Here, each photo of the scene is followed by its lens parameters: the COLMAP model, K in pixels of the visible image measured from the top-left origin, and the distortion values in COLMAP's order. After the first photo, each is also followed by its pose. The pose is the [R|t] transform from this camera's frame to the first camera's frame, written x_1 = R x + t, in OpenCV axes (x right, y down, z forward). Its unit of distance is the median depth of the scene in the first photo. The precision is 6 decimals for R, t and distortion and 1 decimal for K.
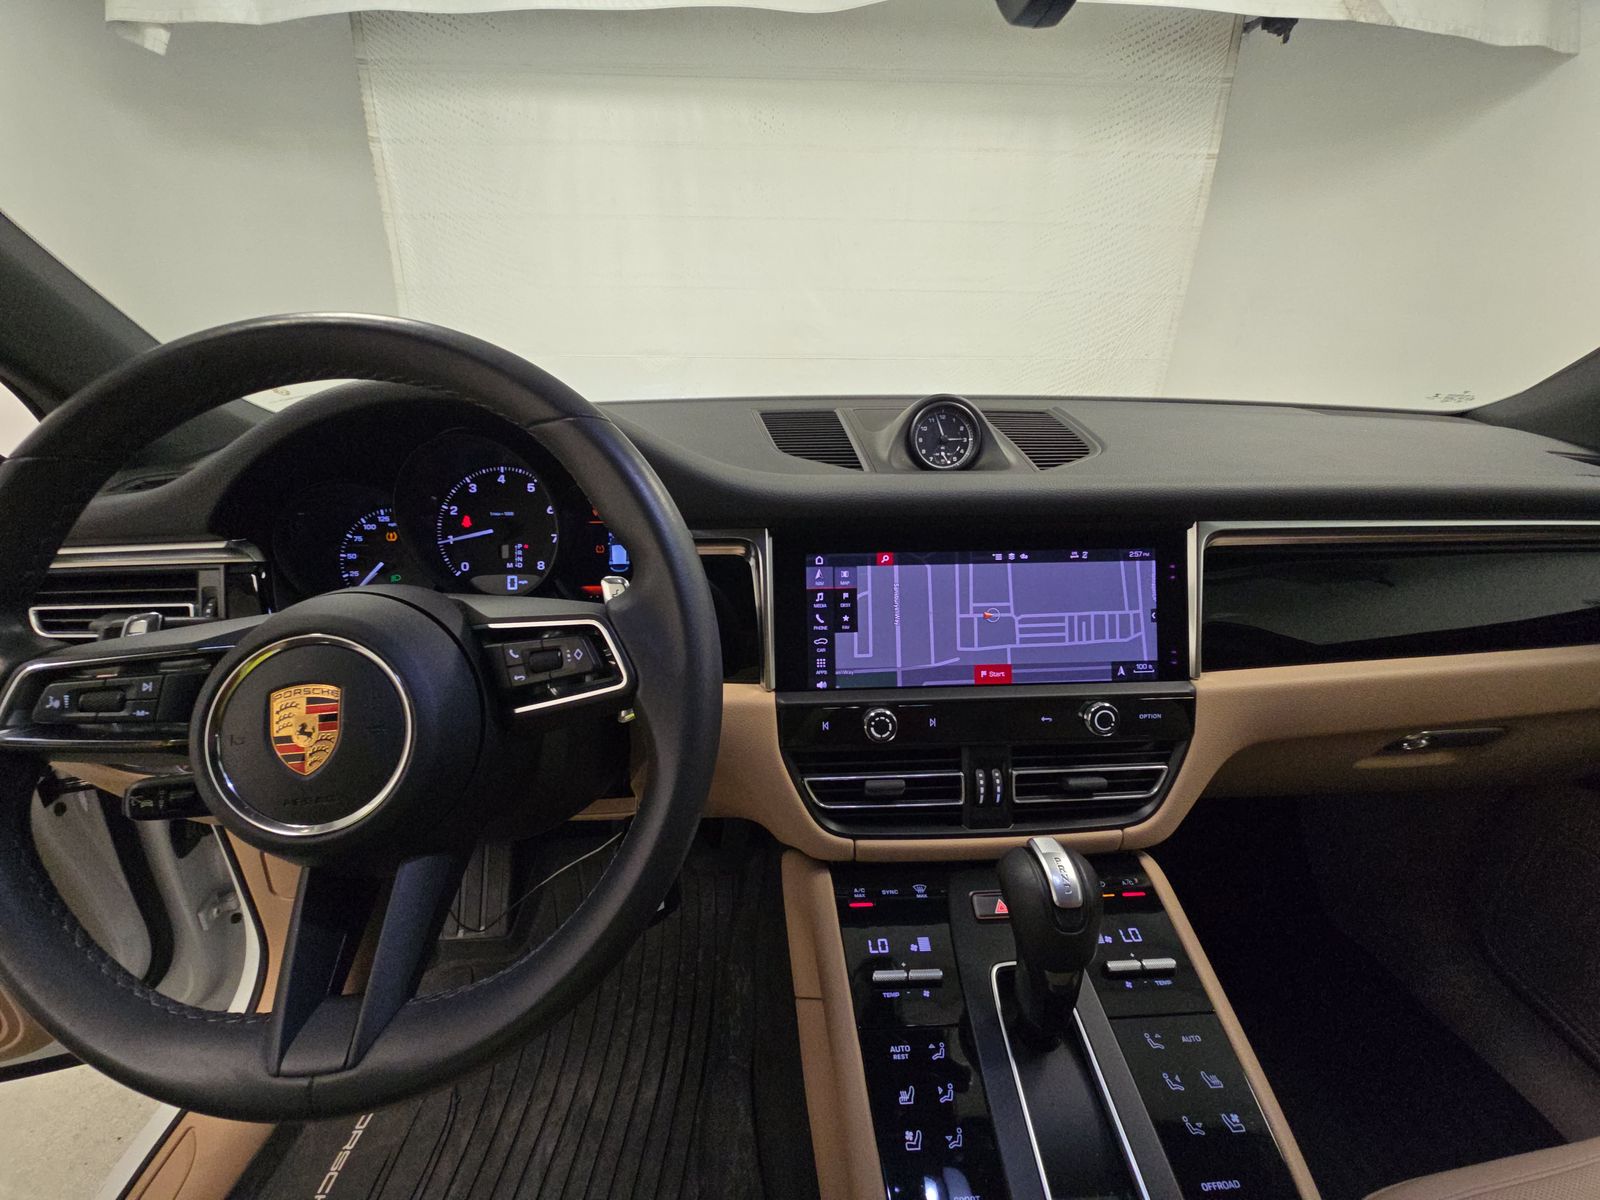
lens RADIAL K [[650.1, 0, 801.3], [0, 650.1, 595.5], [0, 0, 1]] dist [0.006361, -0.001422]
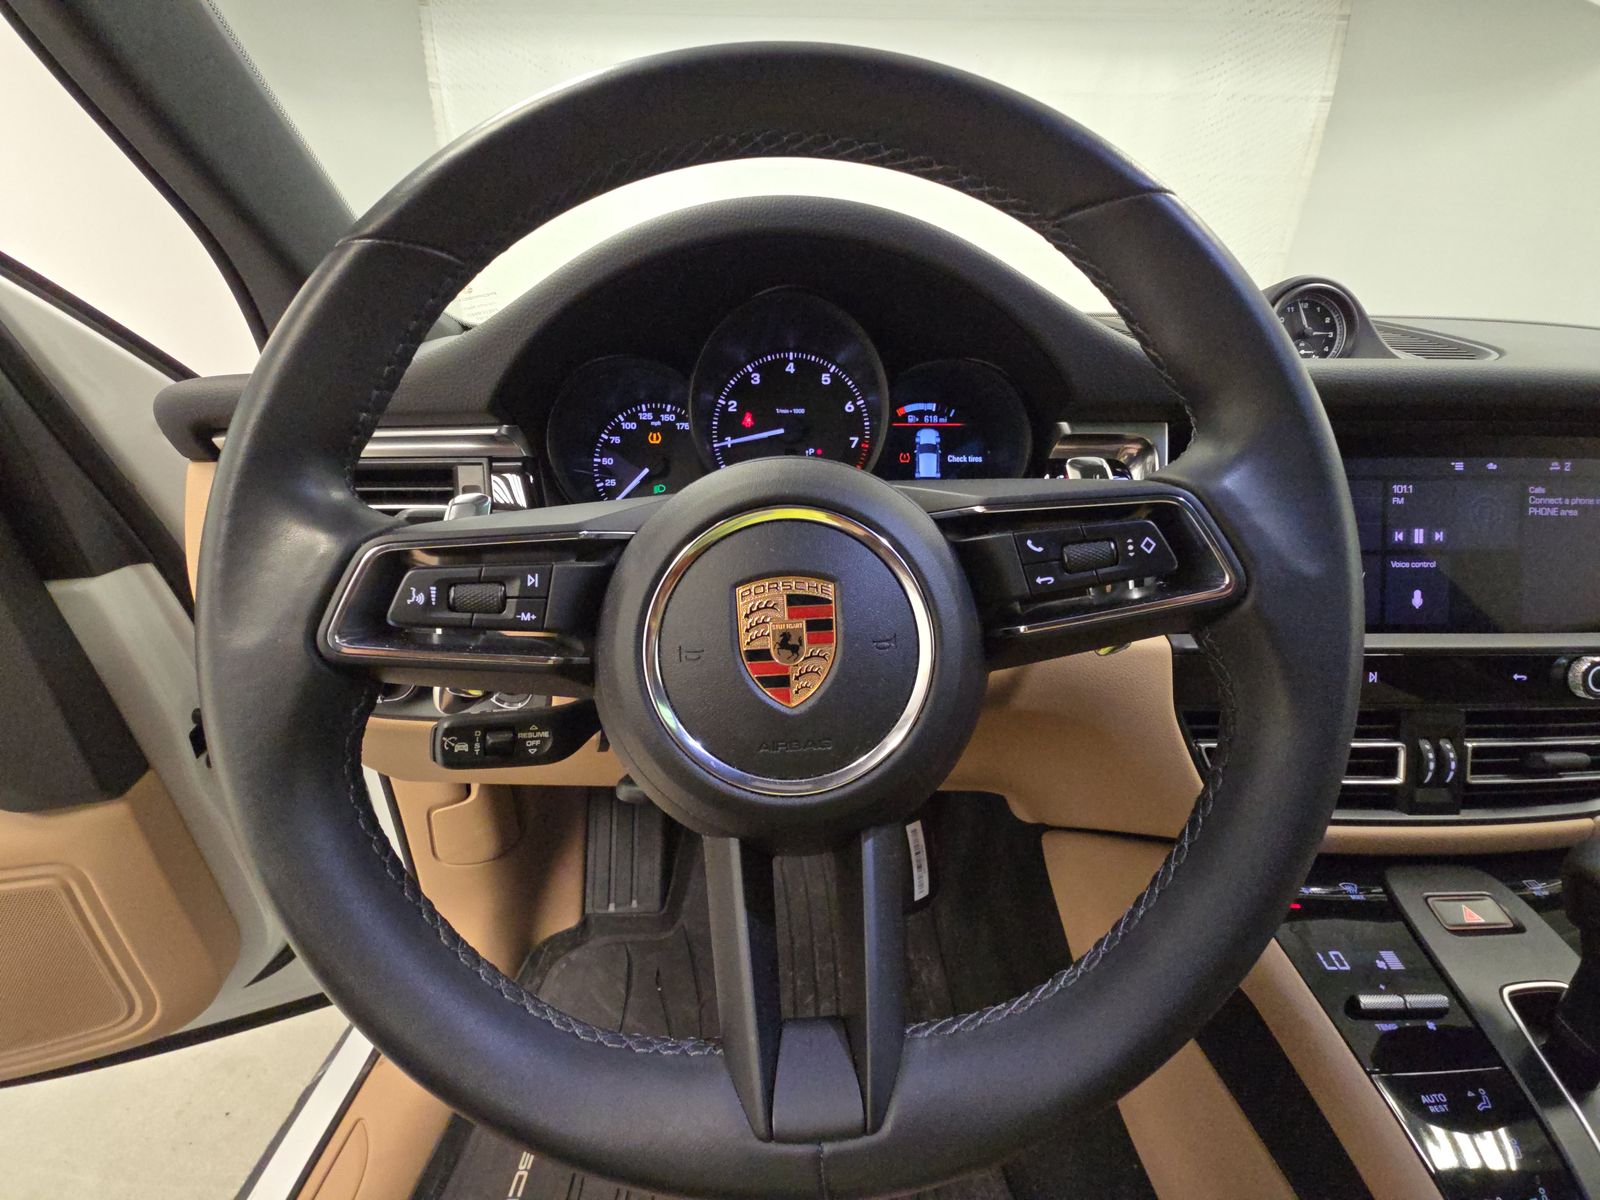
lens RADIAL K [[650.1, 0, 799.9], [0, 650.1, 594.7], [0, 0, 1]] dist [0.006361, -0.001422]
pose [[0.999292, 0.020044, -0.031849, -0.418519], [-0.019046, 0.999328, 0.031326, 0.077628], [0.032455, -0.030697, 0.999002, 0.183943]]
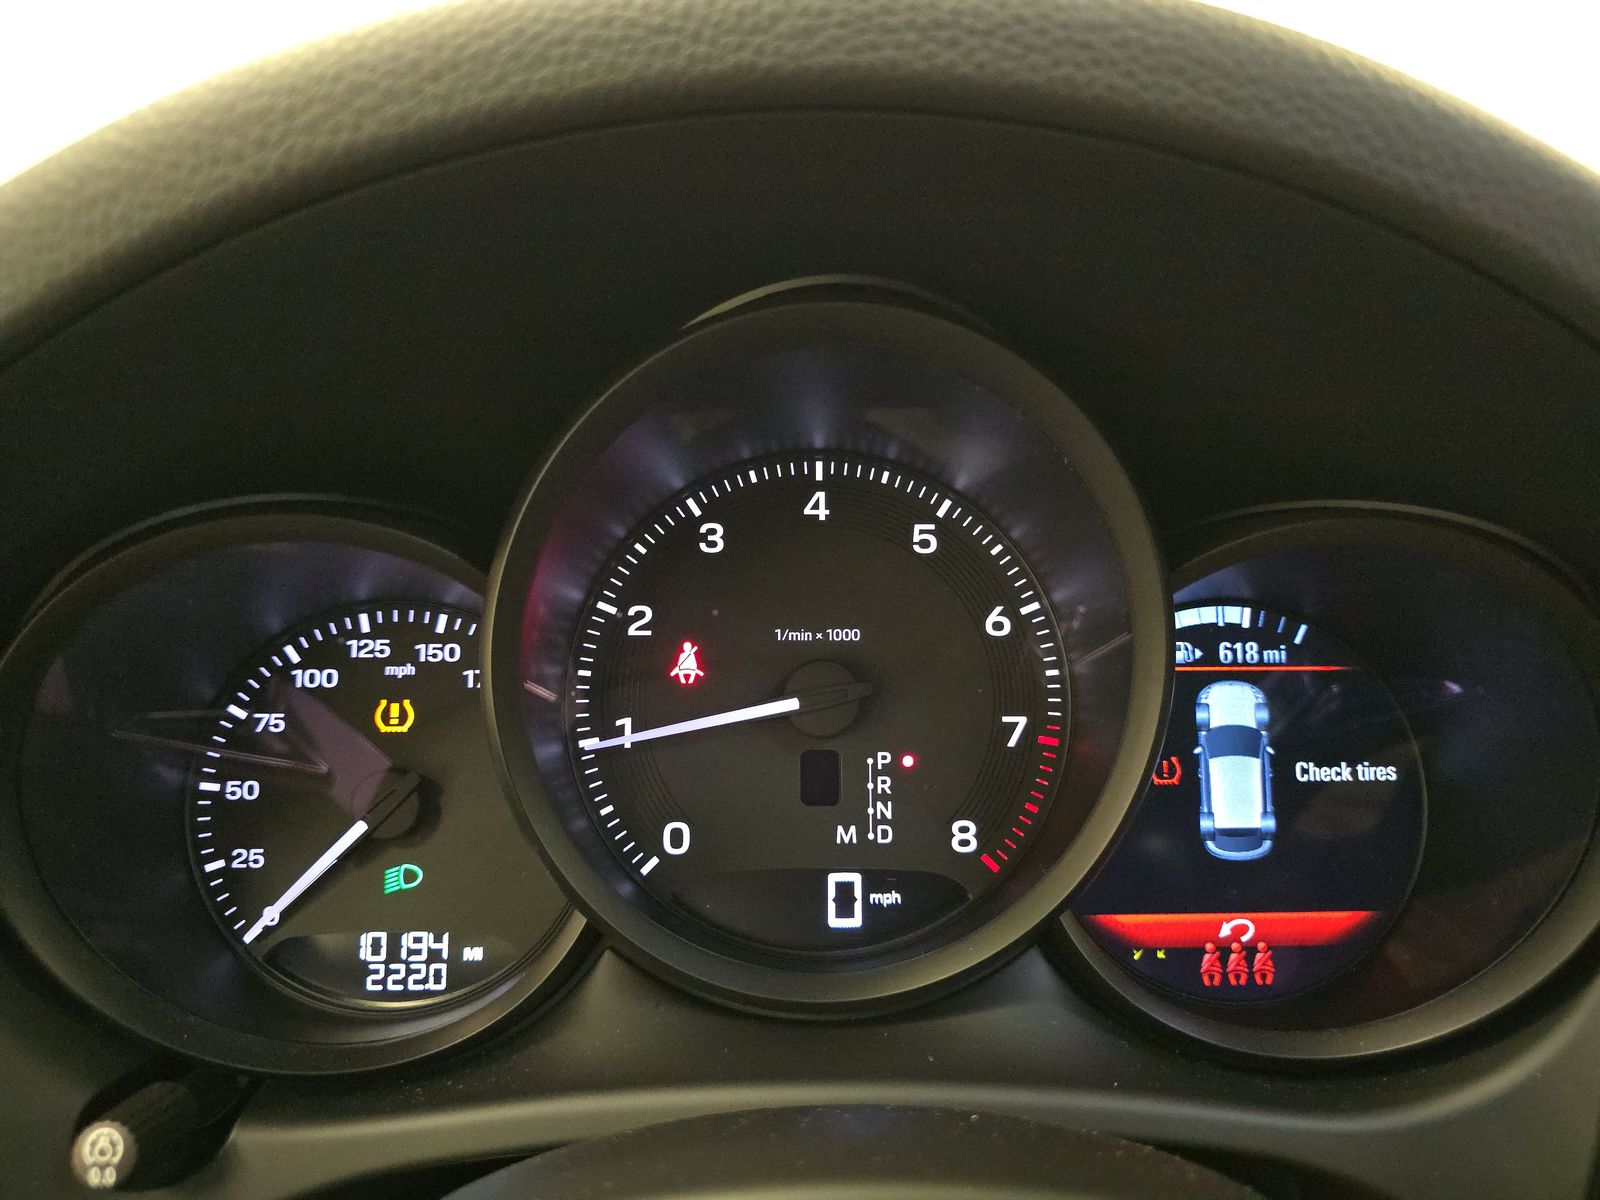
lens RADIAL K [[1106.8, 0, 799.1], [0, 1106.8, 604.5], [0, 0, 1]] dist [0.007622, -0.008811]
pose [[0.999885, 0.014238, -0.005202, -0.466251], [-0.014664, 0.995465, -0.093989, -0.096049], [0.003840, 0.094054, 0.995560, 0.553627]]
